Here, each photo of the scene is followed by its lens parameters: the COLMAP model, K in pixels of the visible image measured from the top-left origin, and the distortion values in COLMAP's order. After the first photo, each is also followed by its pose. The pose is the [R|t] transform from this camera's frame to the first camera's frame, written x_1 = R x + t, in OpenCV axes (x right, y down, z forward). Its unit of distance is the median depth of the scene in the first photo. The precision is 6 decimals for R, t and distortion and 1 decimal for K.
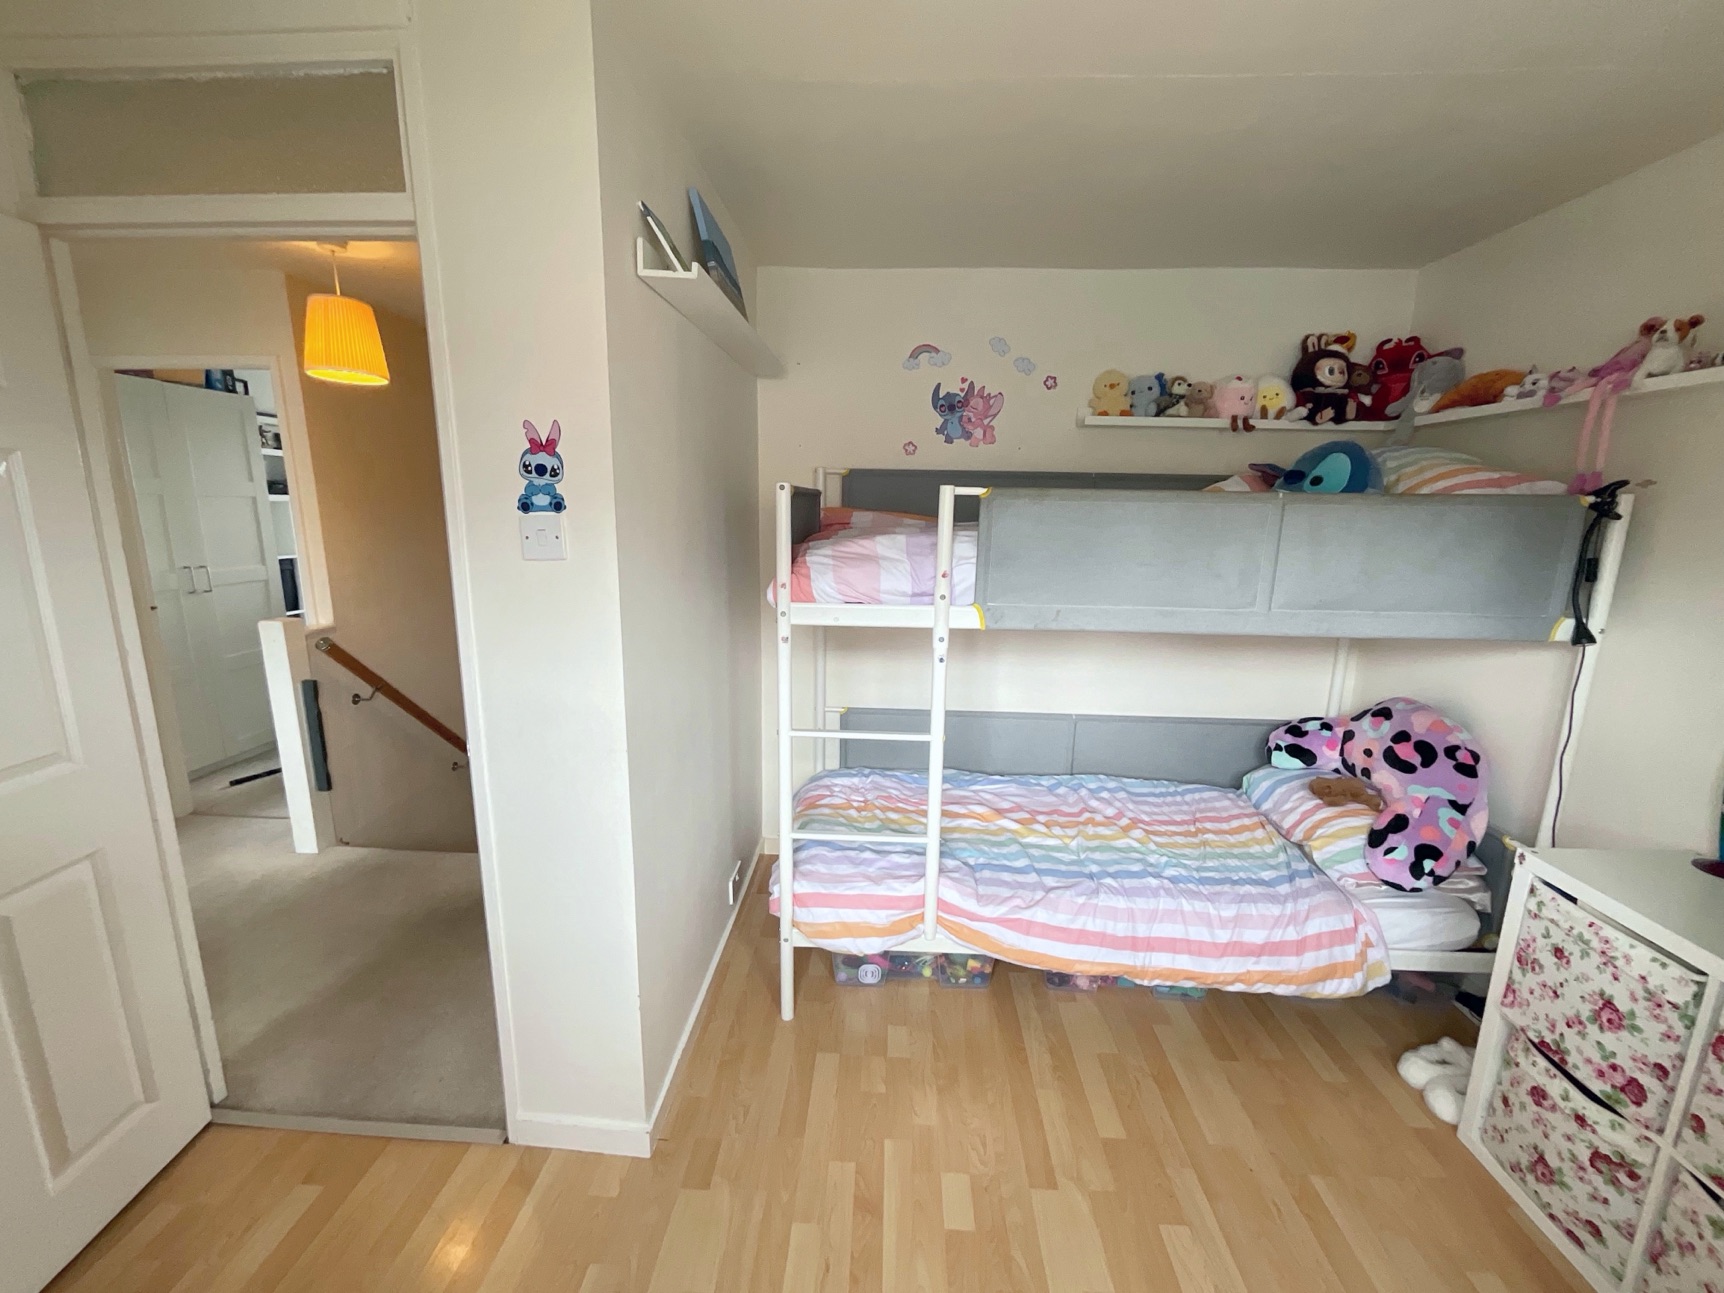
lens RADIAL K [[696.2, 0, 859.9], [0, 696.2, 645.6], [0, 0, 1]] dist [-0.001583, 0.000251]
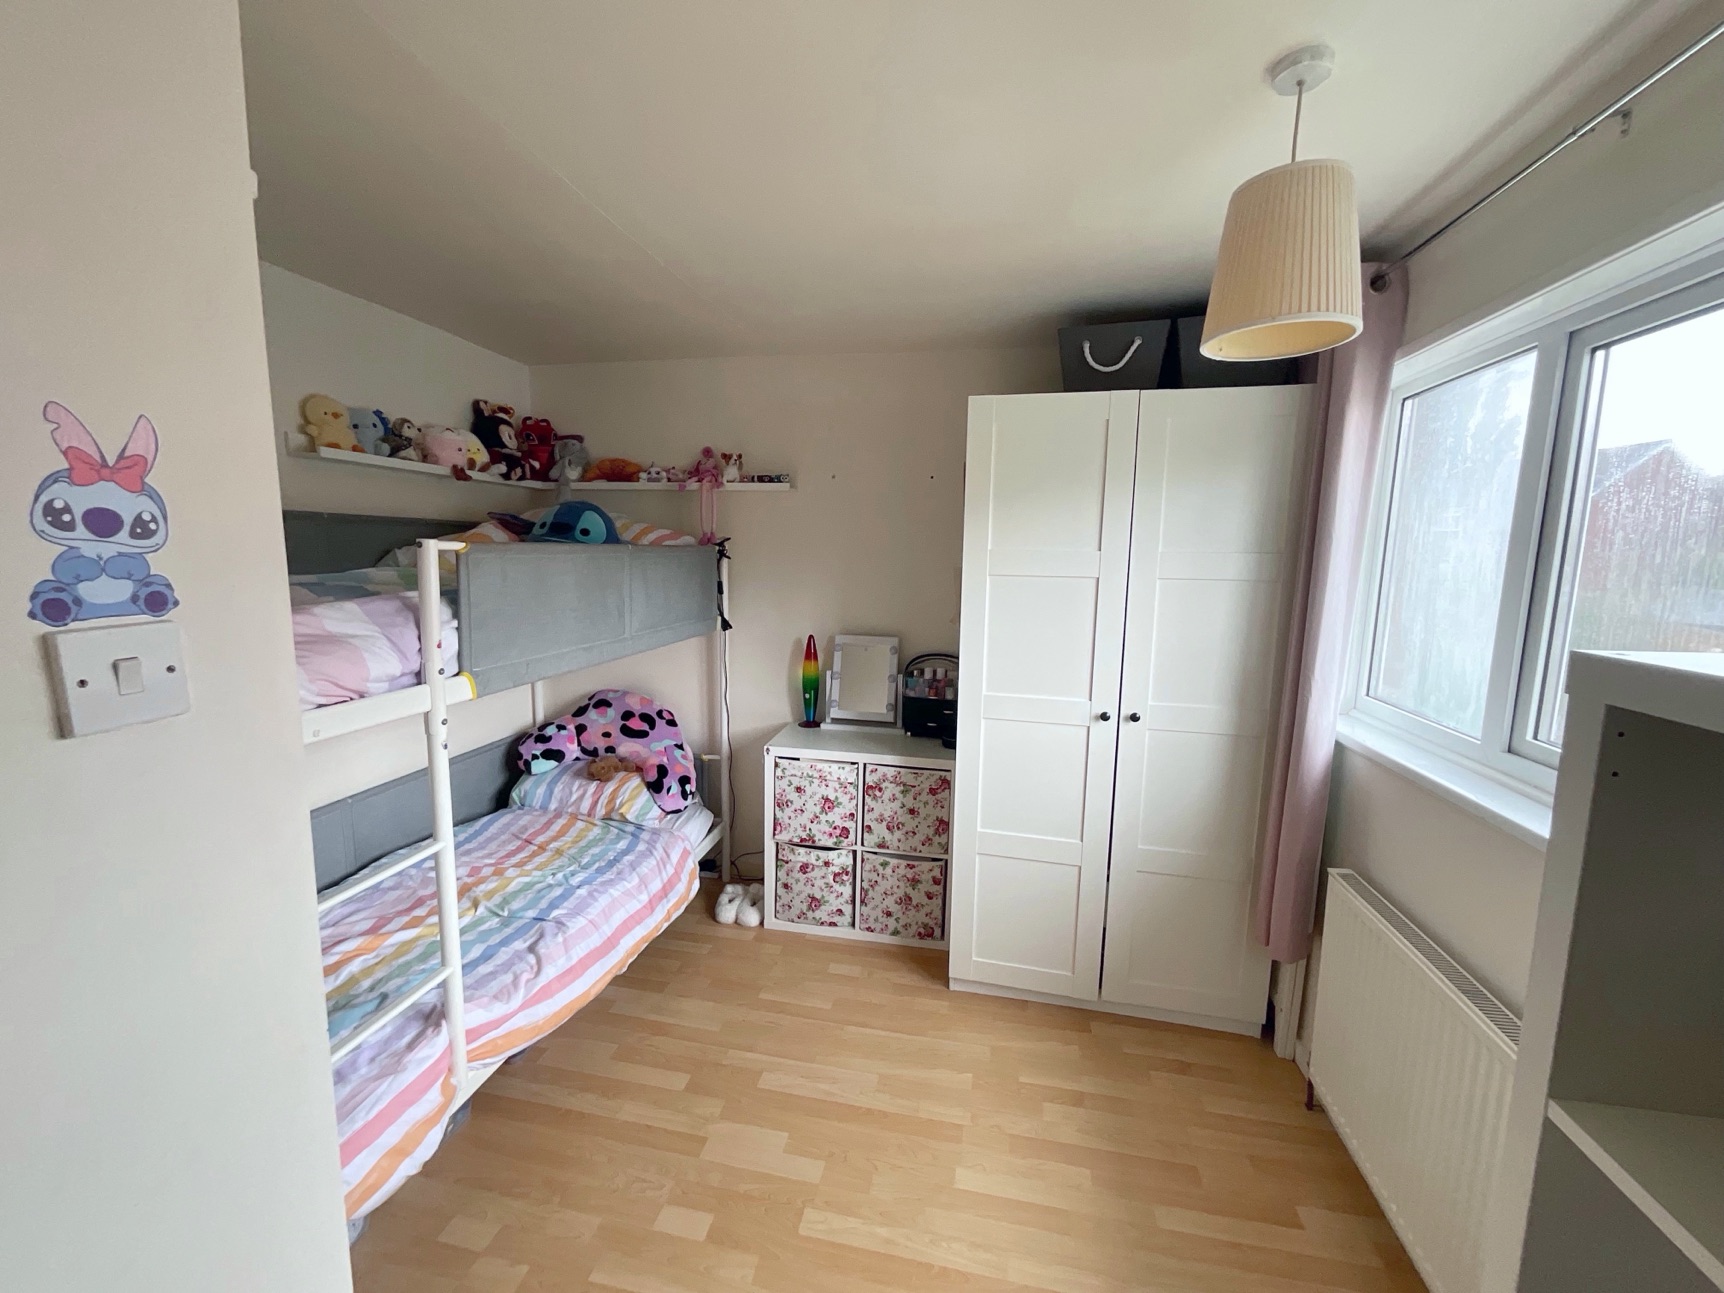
lens RADIAL K [[696.2, 0, 859.9], [0, 696.2, 645.6], [0, 0, 1]] dist [-0.001583, 0.000251]
pose [[0.156209, -0.148137, 0.976552, -0.541280], [0.181923, 0.976090, 0.118966, -0.095240], [-0.970826, 0.159074, 0.179423, 0.317971]]
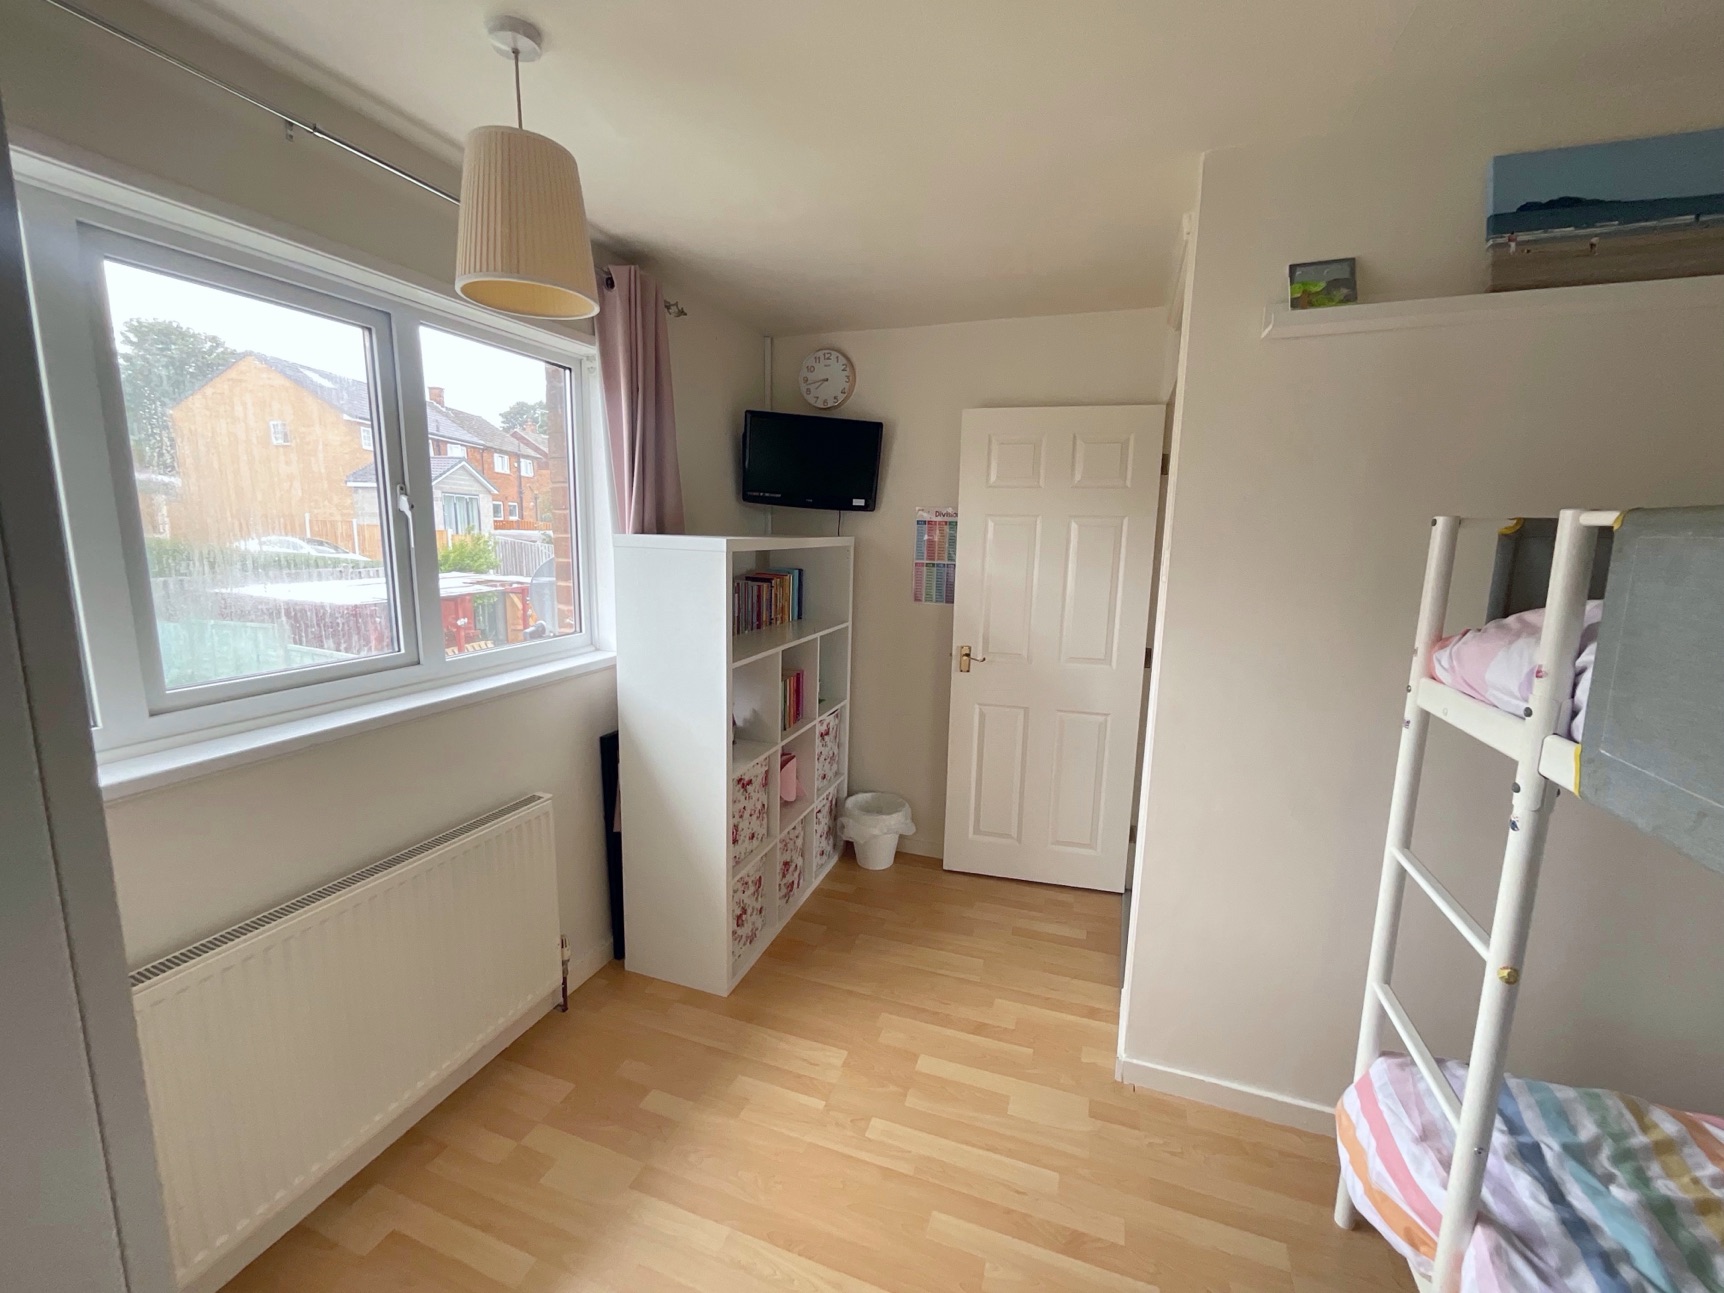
lens RADIAL K [[696.2, 0, 859.9], [0, 696.2, 645.6], [0, 0, 1]] dist [-0.001583, 0.000251]
pose [[-0.292982, 0.133590, -0.946739, 0.698832], [-0.210486, 0.956887, 0.200160, -0.104843], [0.932661, 0.257918, -0.252232, 0.564521]]
